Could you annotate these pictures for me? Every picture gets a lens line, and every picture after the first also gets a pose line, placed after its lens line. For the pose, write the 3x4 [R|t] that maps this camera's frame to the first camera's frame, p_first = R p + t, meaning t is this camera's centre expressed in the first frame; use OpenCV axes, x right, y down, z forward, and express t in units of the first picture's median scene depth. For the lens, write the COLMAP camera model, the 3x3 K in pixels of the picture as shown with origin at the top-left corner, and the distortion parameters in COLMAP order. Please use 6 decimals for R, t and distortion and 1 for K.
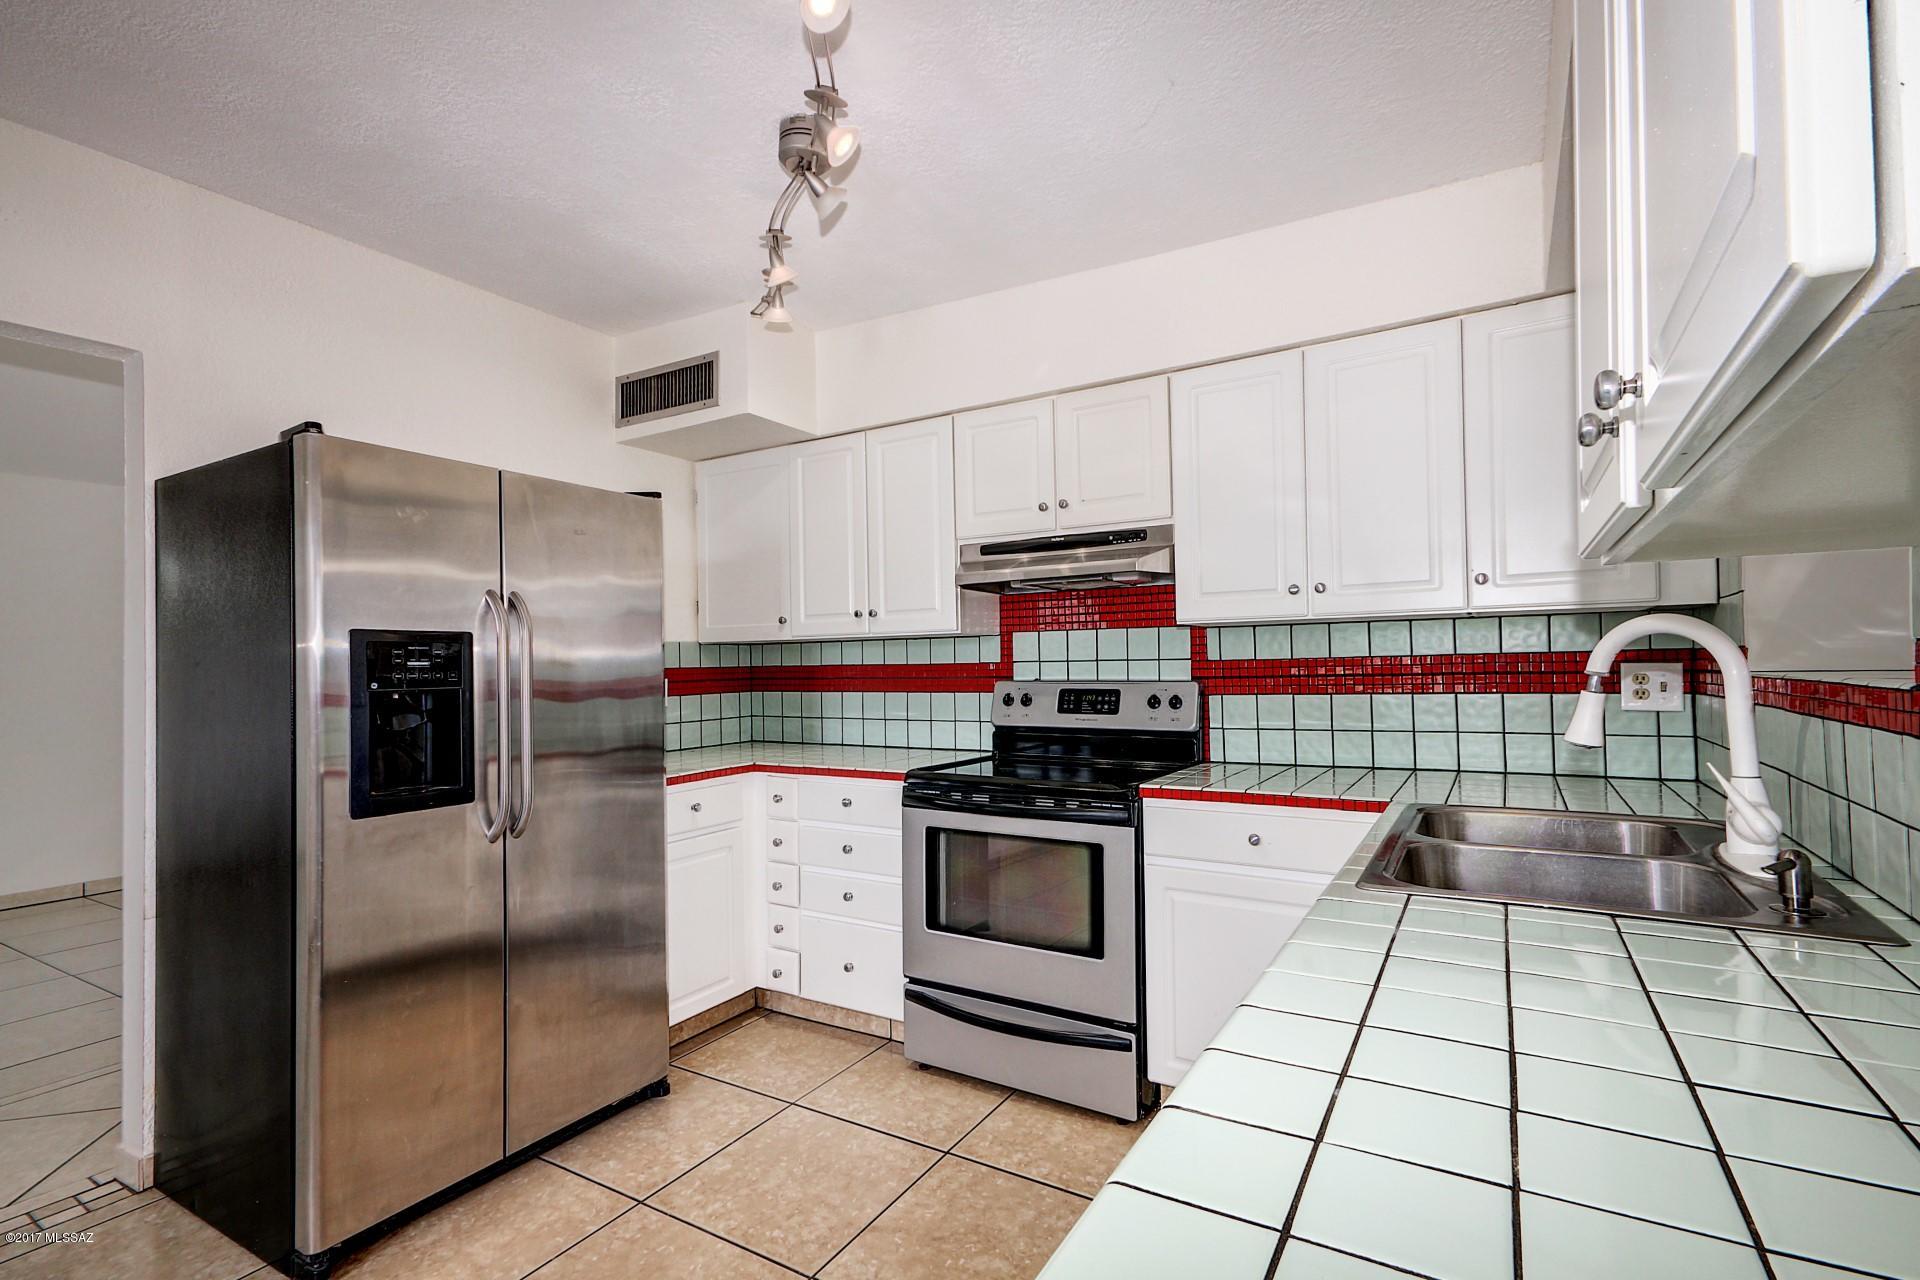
lens RADIAL K [[892.6, 0, 963.3], [0, 892.6, 650.4], [0, 0, 1]] dist [0.017933, 0.000548]
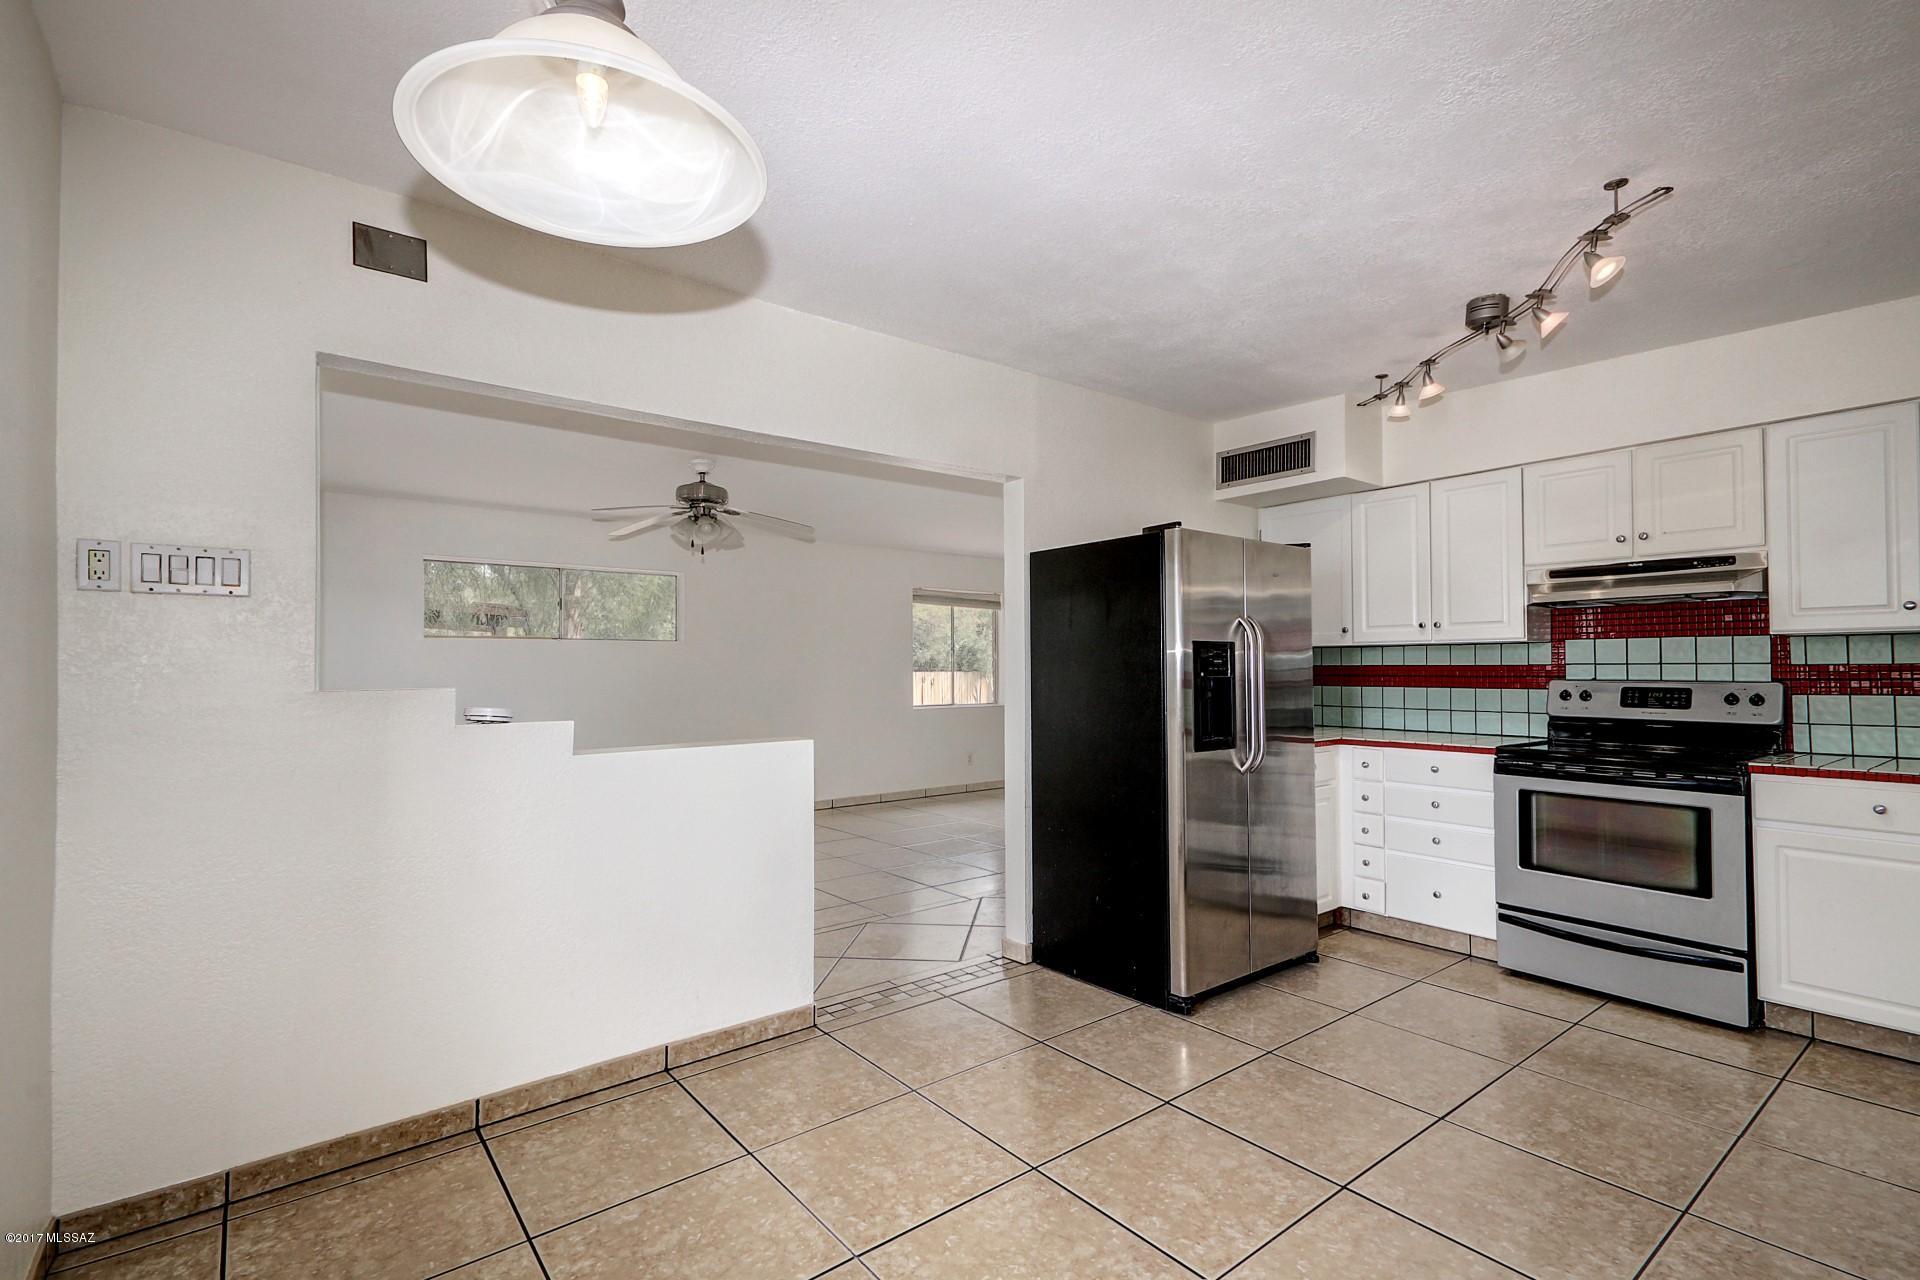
lens RADIAL K [[877.0, 0, 956.5], [0, 877.0, 652.8], [0, 0, 1]] dist [0.022213, 0.000183]
pose [[0.936831, 0.005712, -0.349735, -0.339532], [-0.005160, 0.999984, 0.002510, -0.001488], [0.349744, -0.000546, 0.936845, -0.470412]]
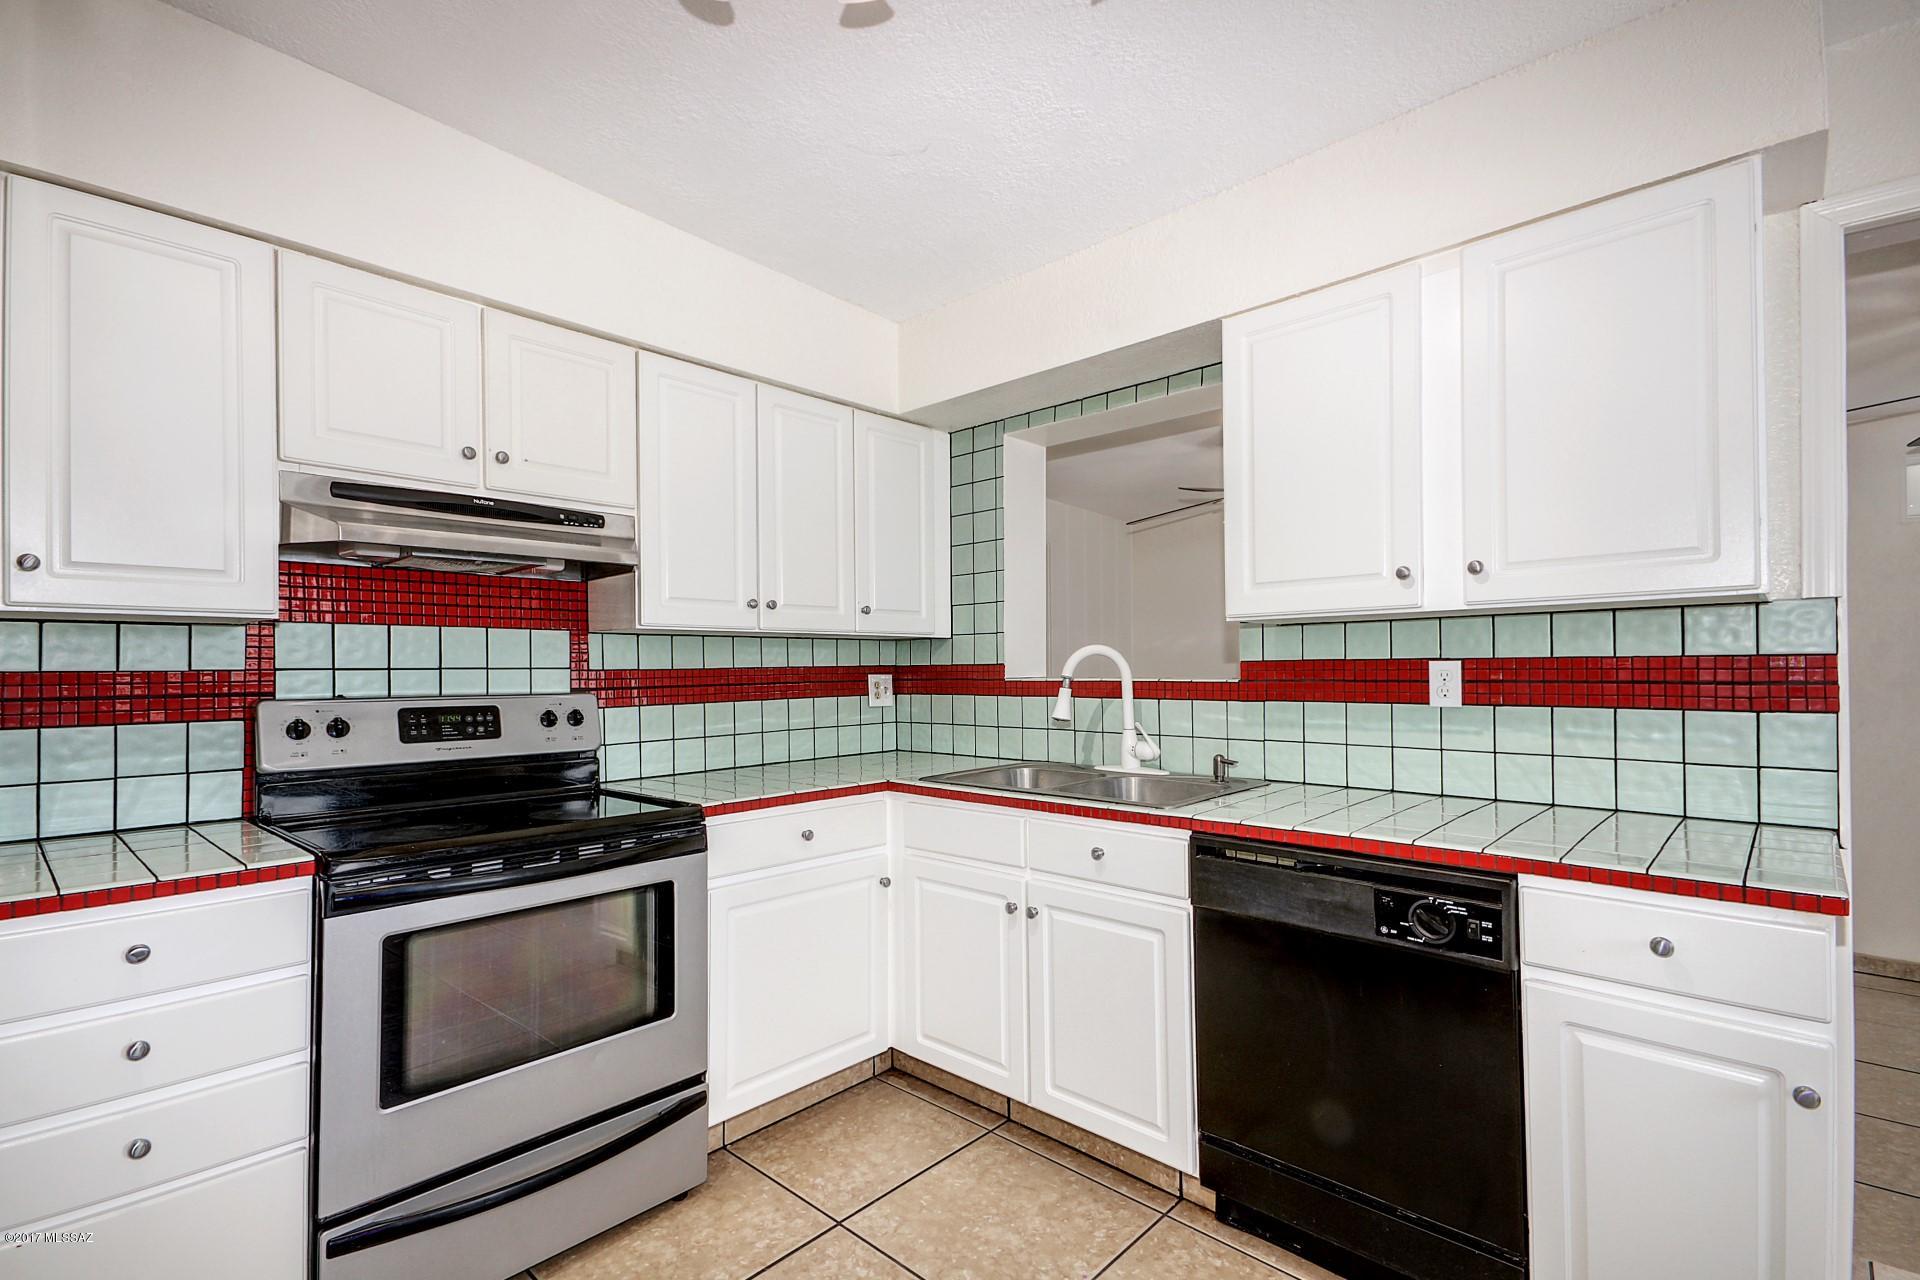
lens RADIAL K [[892.6, 0, 963.3], [0, 892.6, 650.4], [0, 0, 1]] dist [0.017933, 0.000548]
pose [[0.183019, 0.037662, 0.982388, -0.539740], [-0.006126, 0.999290, -0.037169, 0.022936], [-0.983090, 0.000785, 0.183120, 0.476832]]
